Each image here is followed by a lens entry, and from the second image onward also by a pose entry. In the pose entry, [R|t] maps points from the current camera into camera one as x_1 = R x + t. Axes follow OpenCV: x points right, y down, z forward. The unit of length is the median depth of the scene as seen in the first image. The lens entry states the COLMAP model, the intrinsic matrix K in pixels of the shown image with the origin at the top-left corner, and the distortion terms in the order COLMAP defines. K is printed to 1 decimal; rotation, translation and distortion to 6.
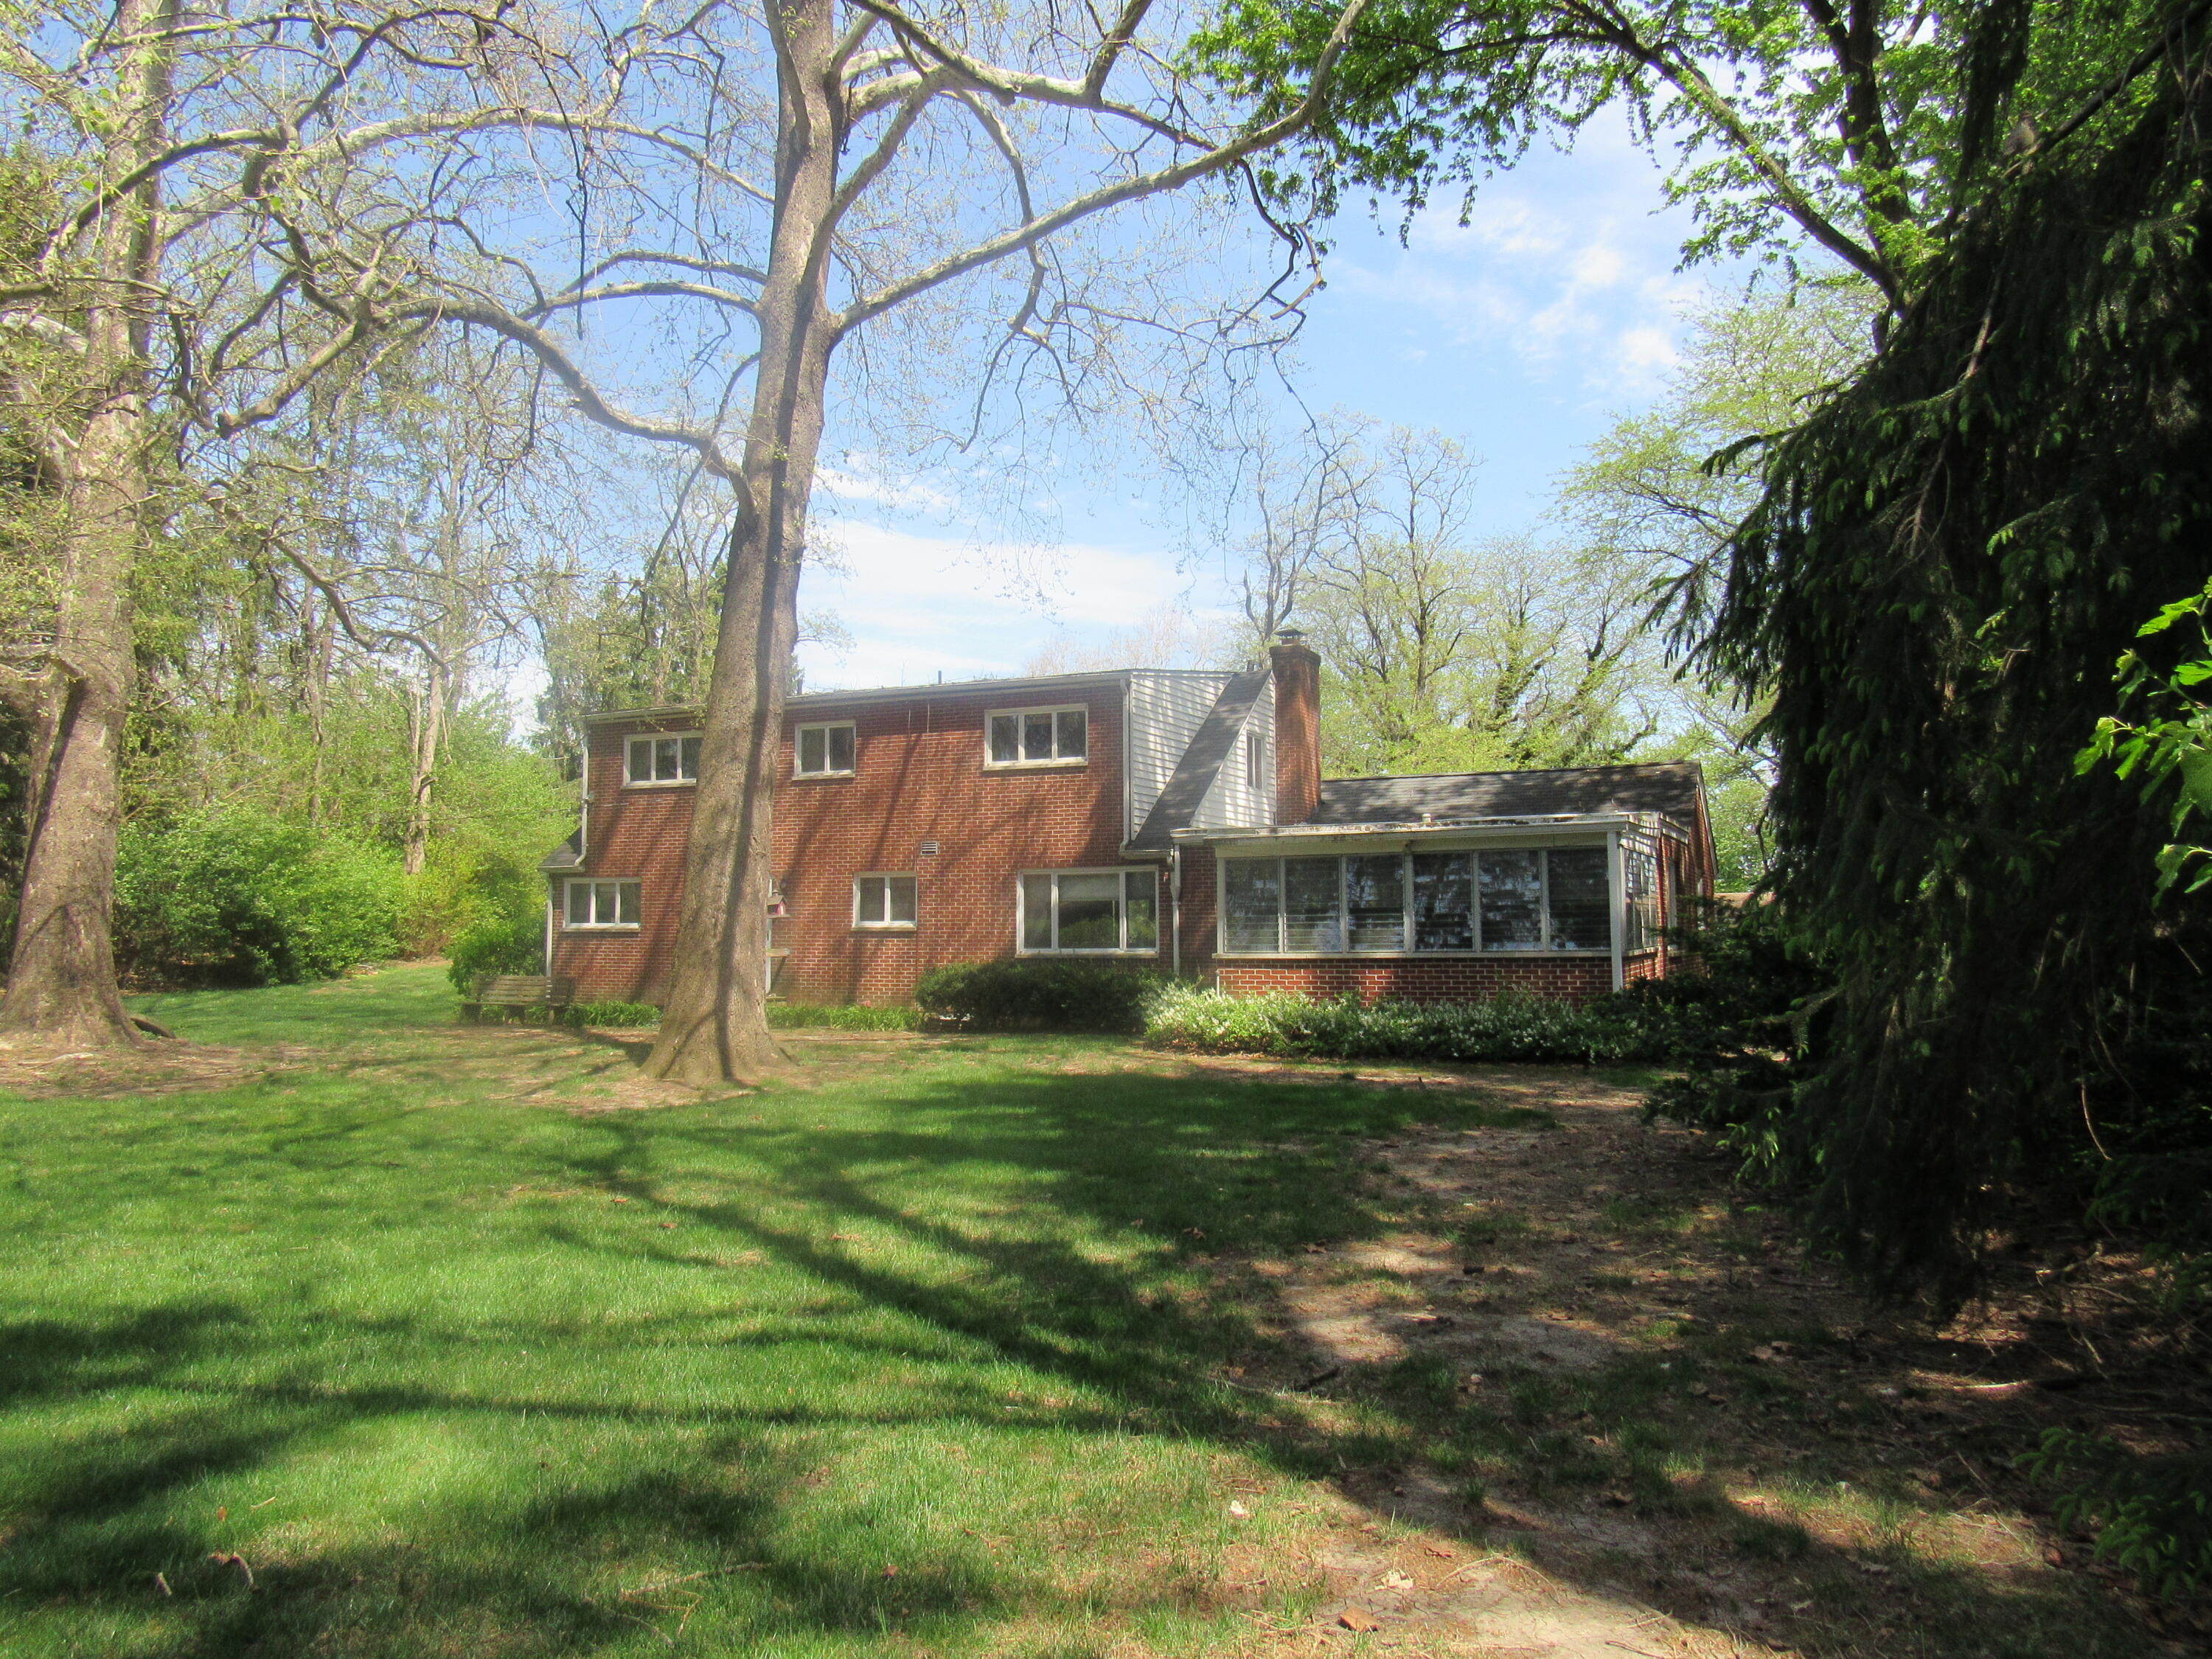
lens RADIAL K [[1553.1, 0, 1104.2], [0, 1553.1, 804.8], [0, 0, 1]] dist [-0.031878, -0.000932]
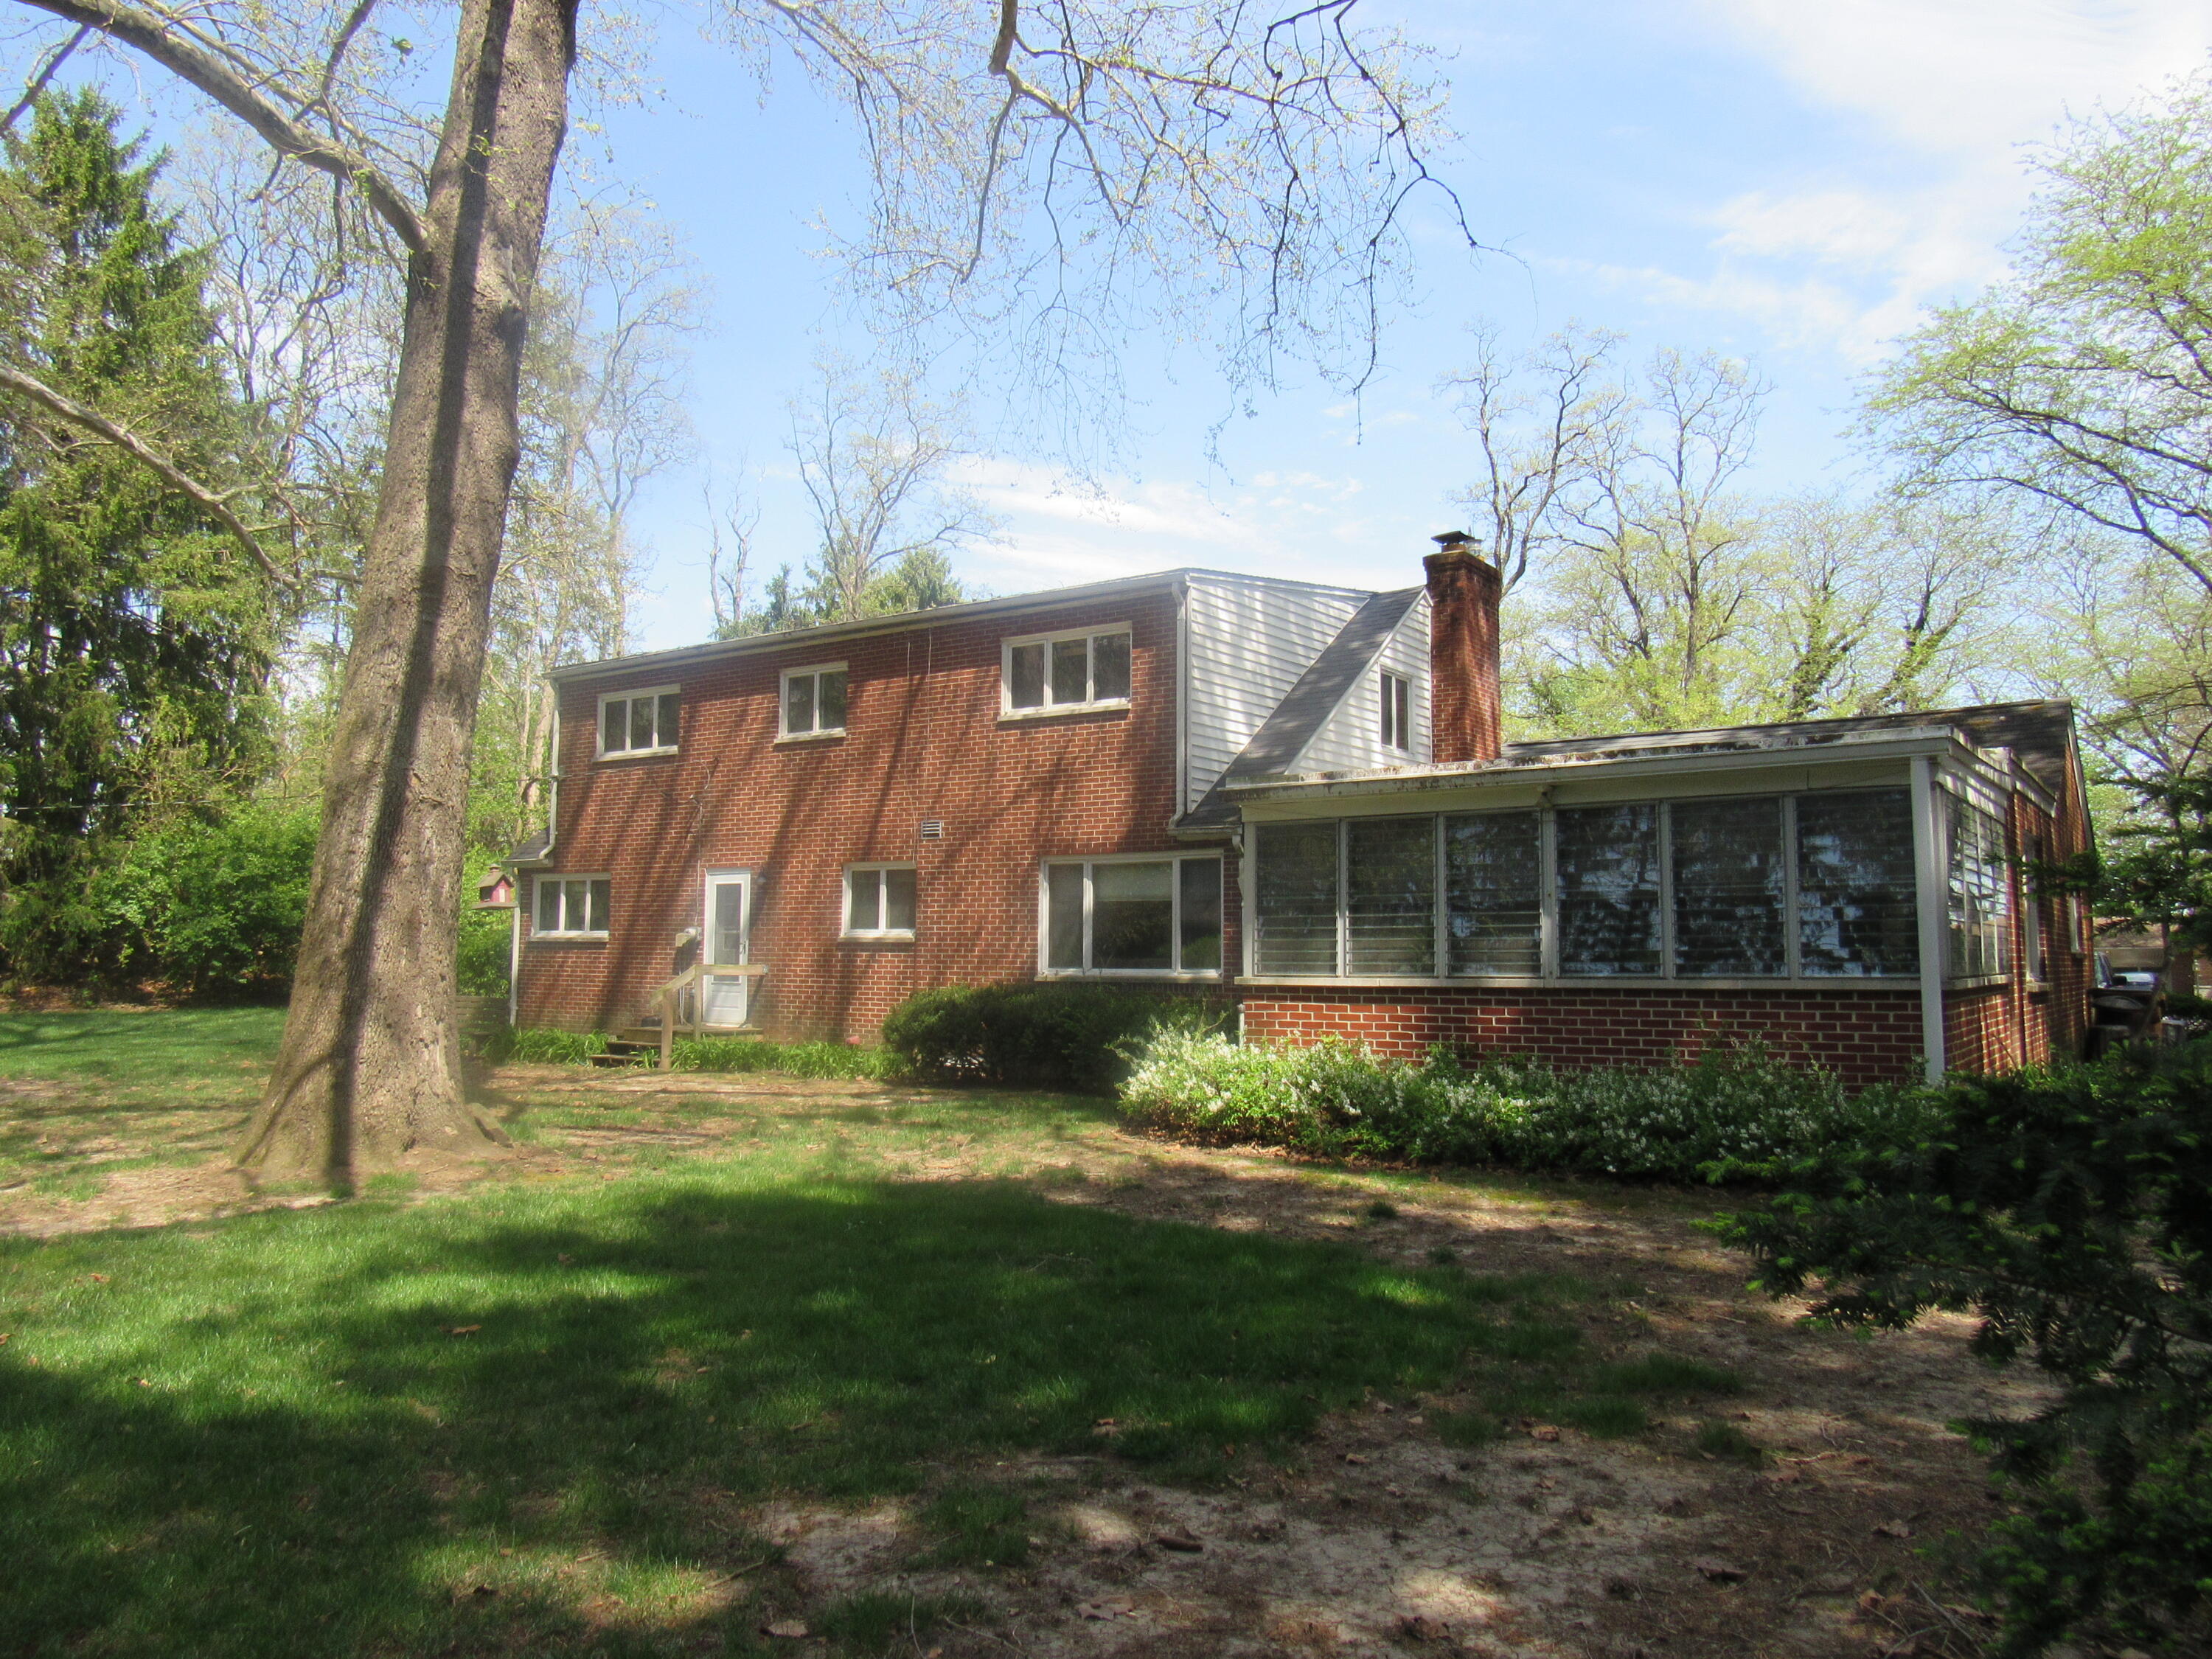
lens RADIAL K [[1576.3, 0, 1106.0], [0, 1576.3, 829.5], [0, 0, 1]] dist [-0.031544, -0.003000]
pose [[0.984760, -0.001861, -0.173911, 0.099910], [0.001820, 0.999998, -0.000398, 0.028990], [0.173912, 0.000075, 0.984761, 0.289066]]
